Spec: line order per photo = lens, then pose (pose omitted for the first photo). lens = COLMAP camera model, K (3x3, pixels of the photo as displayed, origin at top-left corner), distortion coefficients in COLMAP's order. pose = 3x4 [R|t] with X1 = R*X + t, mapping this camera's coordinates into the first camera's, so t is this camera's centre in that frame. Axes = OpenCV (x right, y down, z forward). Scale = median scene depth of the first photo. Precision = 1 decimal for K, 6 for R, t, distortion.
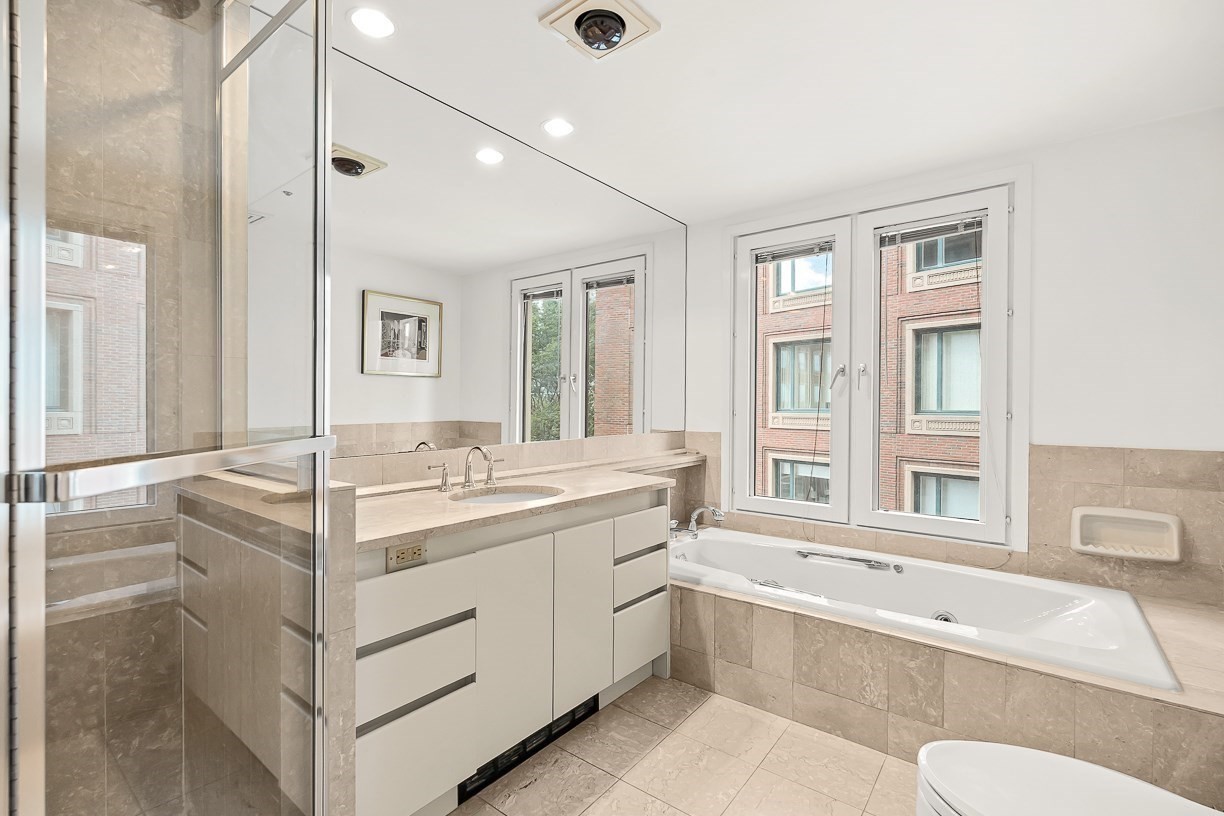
lens RADIAL K [[546.5, 0, 611.0], [0, 546.5, 410.7], [0, 0, 1]] dist [0.001558, 0.000262]
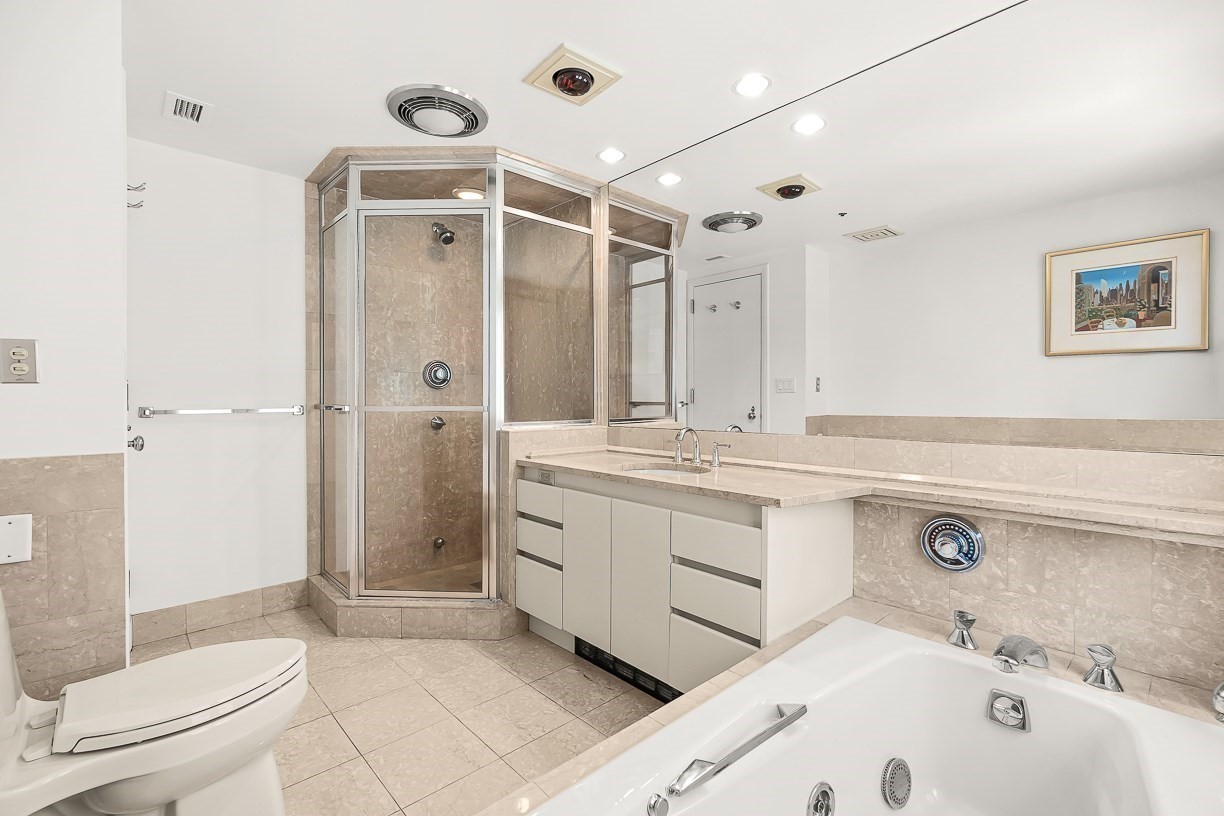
lens RADIAL K [[541.4, 0, 612.8], [0, 541.4, 405.2], [0, 0, 1]] dist [0.002902, 0.000260]
pose [[-0.159364, 0.007411, -0.987192, 0.783975], [-0.011729, 0.999887, 0.009399, 0.005786], [0.987150, 0.013077, -0.159259, 0.872055]]
